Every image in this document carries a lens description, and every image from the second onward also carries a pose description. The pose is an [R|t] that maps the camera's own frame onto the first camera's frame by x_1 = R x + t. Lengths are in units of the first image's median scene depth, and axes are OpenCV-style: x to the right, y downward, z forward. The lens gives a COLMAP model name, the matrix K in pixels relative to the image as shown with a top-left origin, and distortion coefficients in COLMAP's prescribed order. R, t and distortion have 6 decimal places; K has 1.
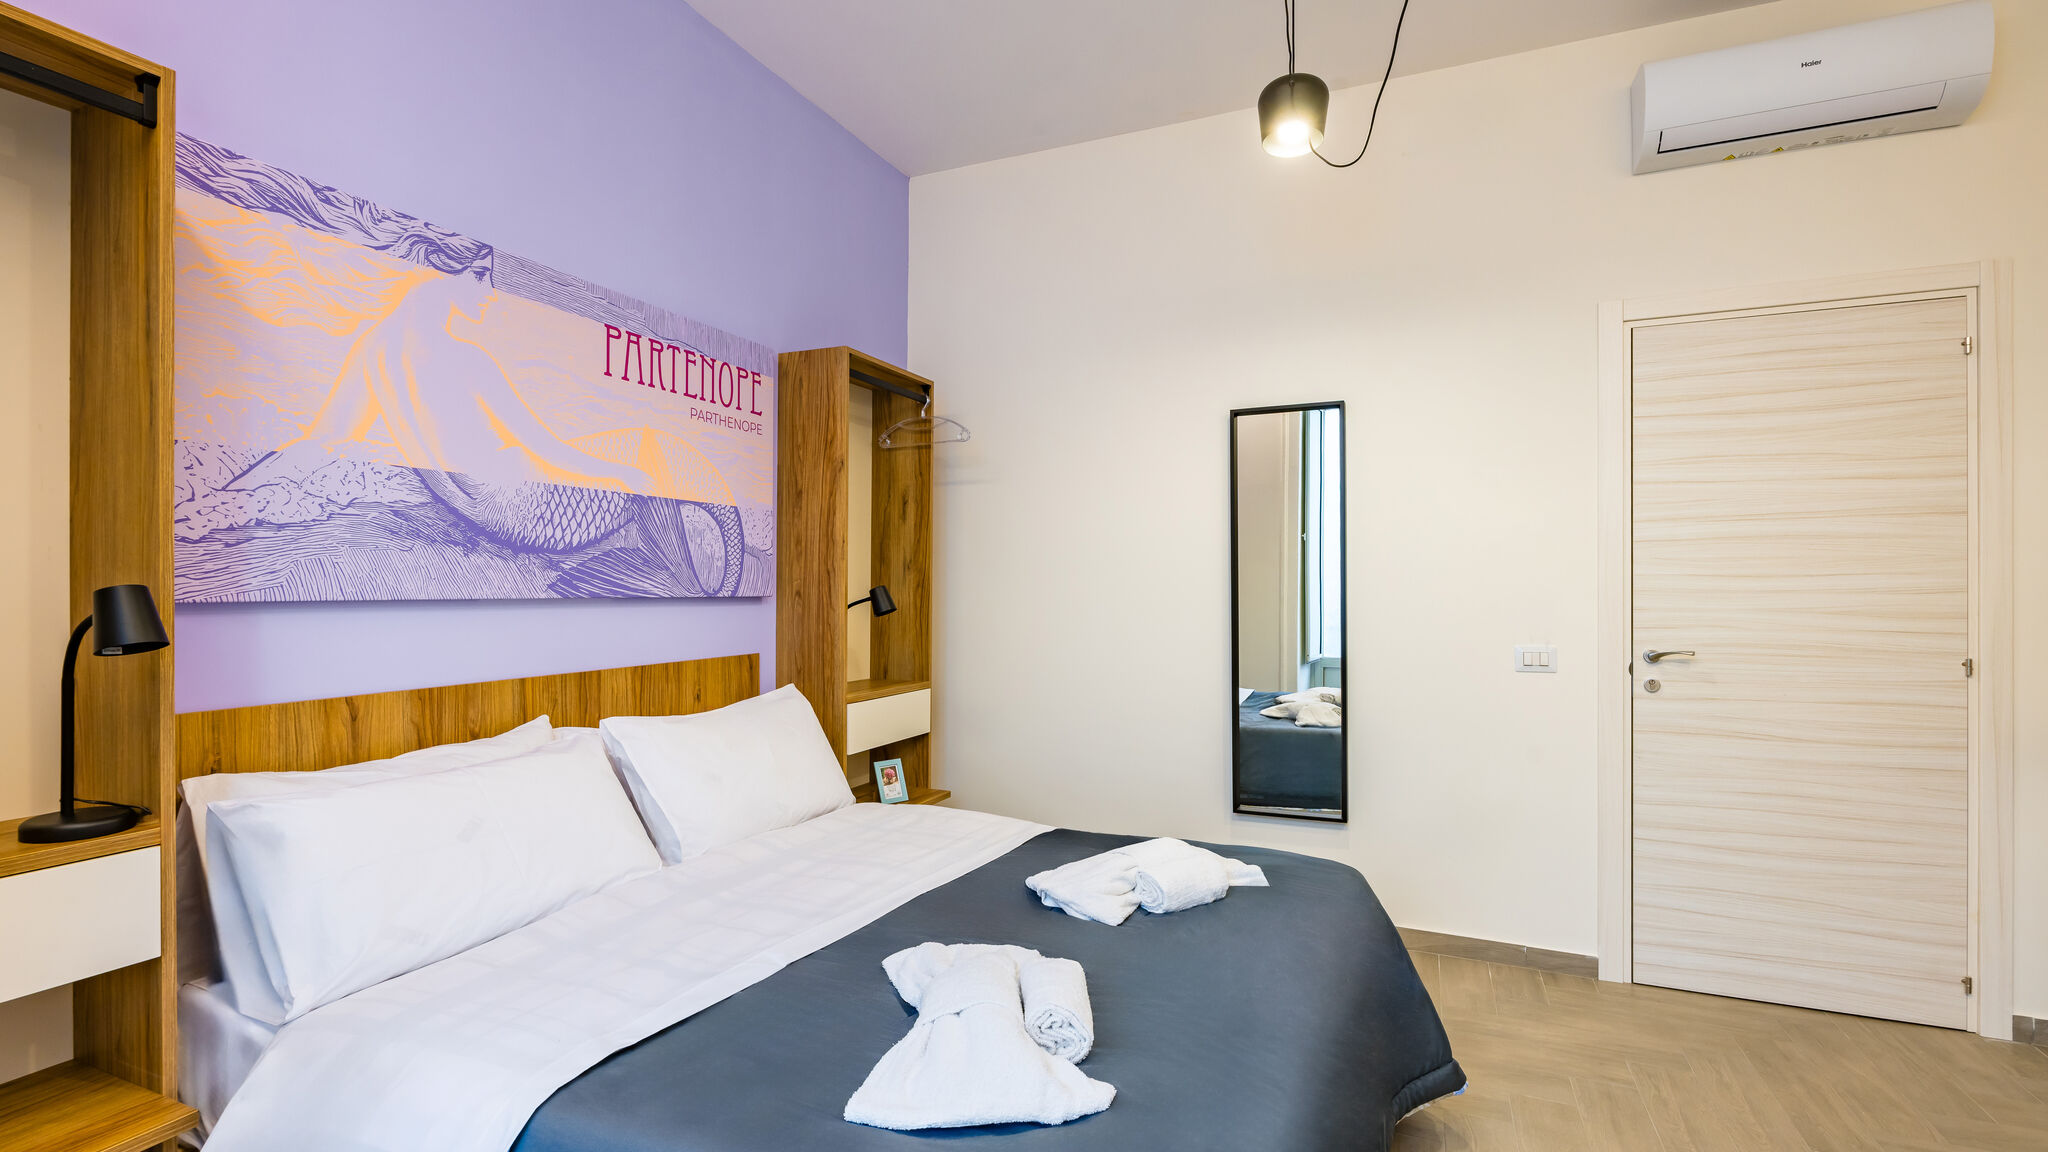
lens RADIAL K [[941.0, 0, 978.4], [0, 941.0, 582.4], [0, 0, 1]] dist [0.023312, -0.001554]
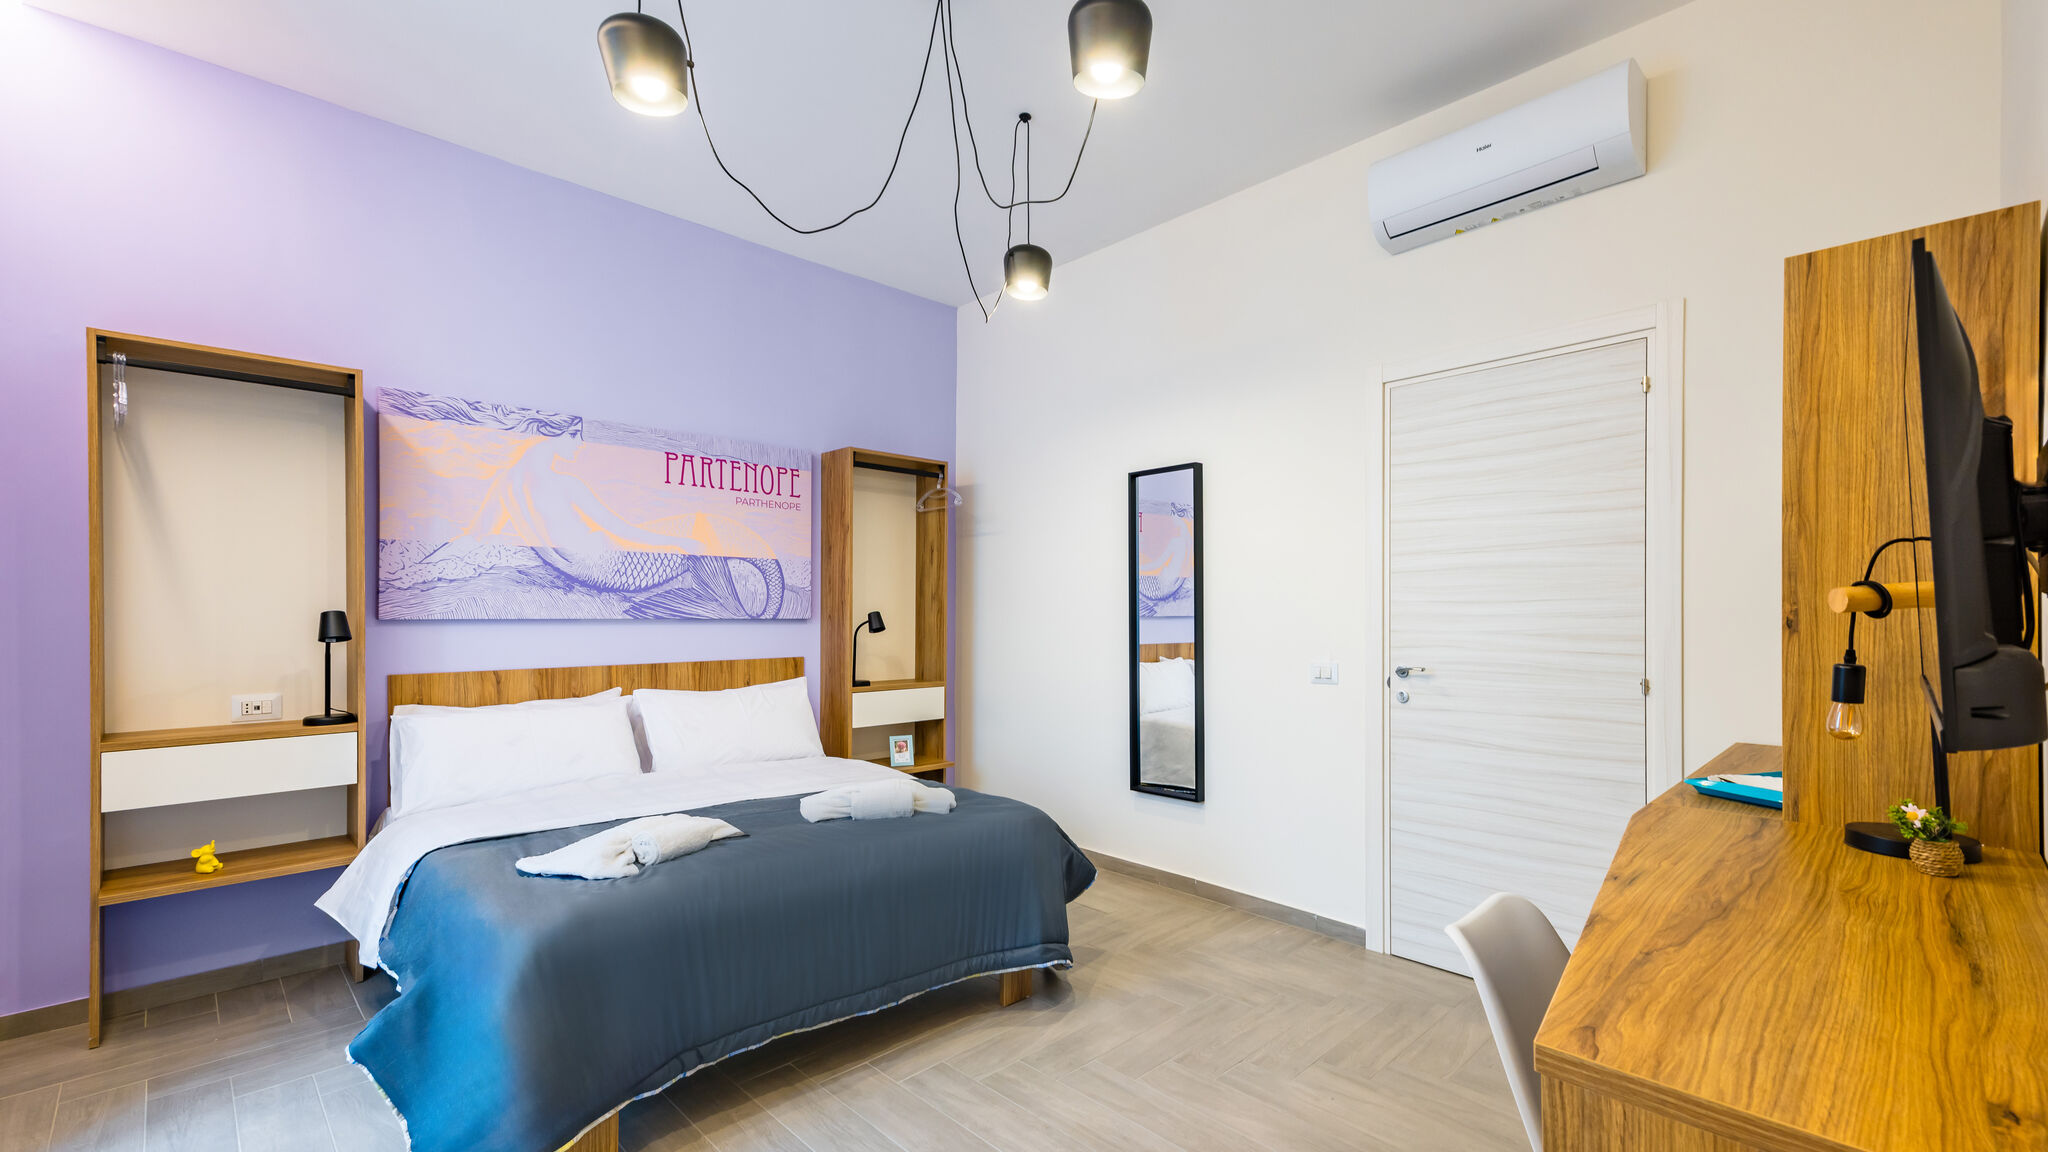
lens RADIAL K [[826.8, 0, 1031.2], [0, 826.8, 612.9], [0, 0, 1]] dist [0.029773, -0.003336]
pose [[0.929877, -0.000005, -0.367871, 0.726995], [0.001815, 0.999988, 0.004572, 0.000897], [0.367866, -0.004919, 0.929866, -0.112685]]
